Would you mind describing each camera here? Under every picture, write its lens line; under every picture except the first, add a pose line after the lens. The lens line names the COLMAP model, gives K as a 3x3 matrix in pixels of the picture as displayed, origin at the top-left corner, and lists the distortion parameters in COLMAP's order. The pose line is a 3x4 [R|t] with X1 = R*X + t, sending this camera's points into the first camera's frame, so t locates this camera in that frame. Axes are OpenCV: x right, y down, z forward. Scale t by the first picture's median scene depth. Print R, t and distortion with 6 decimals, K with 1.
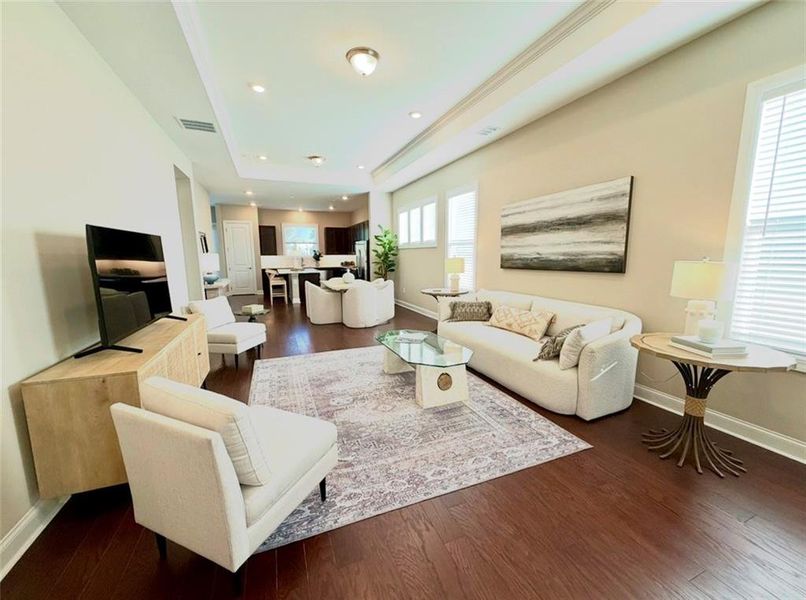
lens RADIAL K [[320.7, 0, 405.2], [0, 320.7, 300.1], [0, 0, 1]] dist [0.000141, -0.000151]
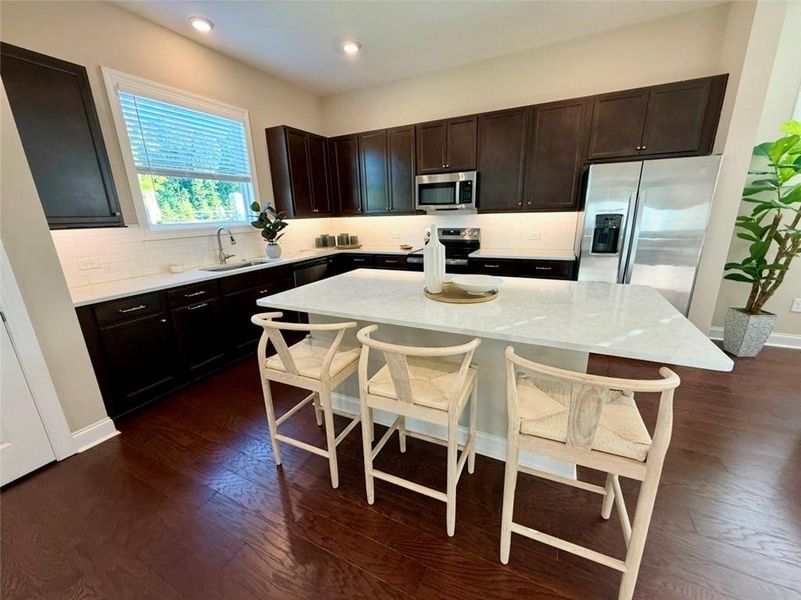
lens RADIAL K [[318.7, 0, 402.7], [0, 318.7, 300.7], [0, 0, 1]] dist [-0.000245, 0.000075]
pose [[0.751677, -0.191972, 0.630974, -0.446515], [0.119573, 0.980513, 0.155872, -0.113056], [-0.648602, -0.041718, 0.759984, 0.796811]]
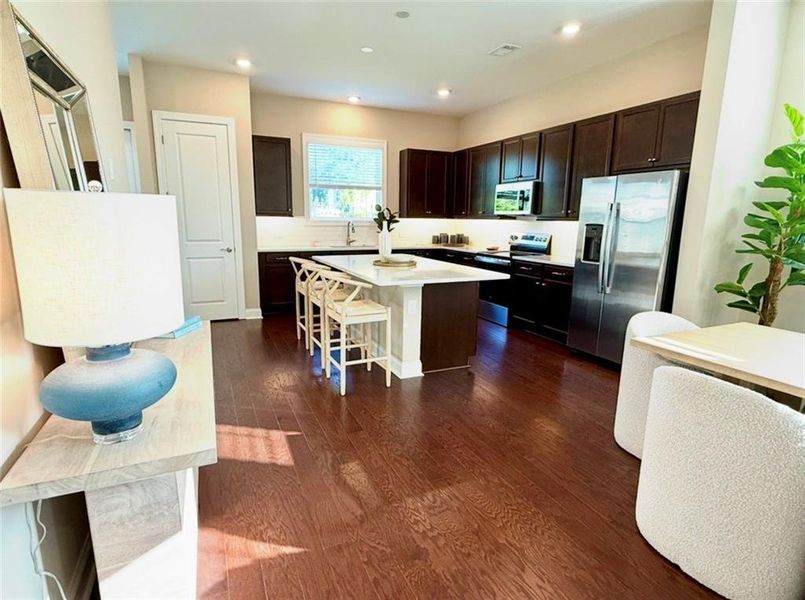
lens RADIAL K [[432.7, 0, 404.9], [0, 432.7, 300.7], [0, 0, 1]] dist [-0.000814, -0.000580]
pose [[0.999404, 0.014069, 0.031523, -0.308148], [-0.015482, 0.998865, 0.045046, -0.069710], [-0.030853, -0.045507, 0.998487, 0.515710]]
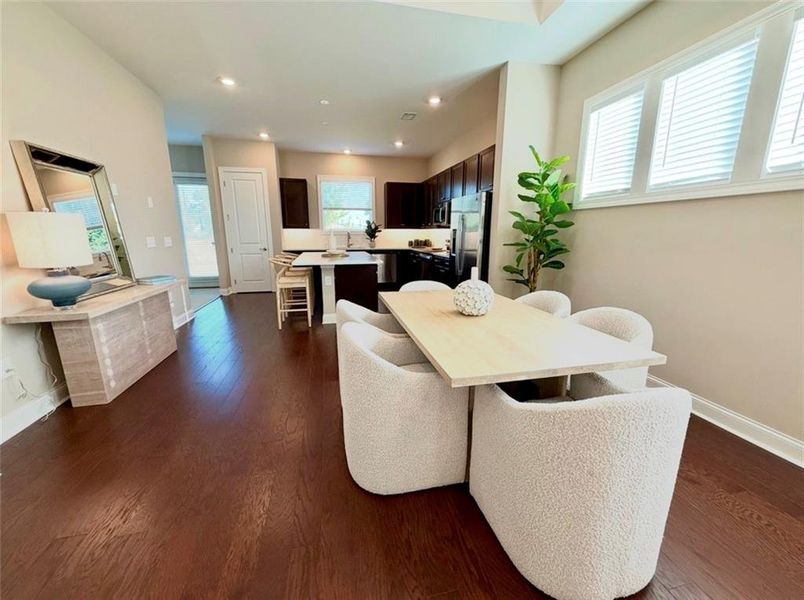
lens RADIAL K [[319.9, 0, 404.2], [0, 319.9, 300.7], [0, 0, 1]] dist [-0.000245, 0.000075]
pose [[0.986340, 0.042659, -0.159105, -0.127844], [-0.031560, 0.996931, 0.071644, -0.056194], [0.161673, -0.065644, 0.984659, 0.458500]]
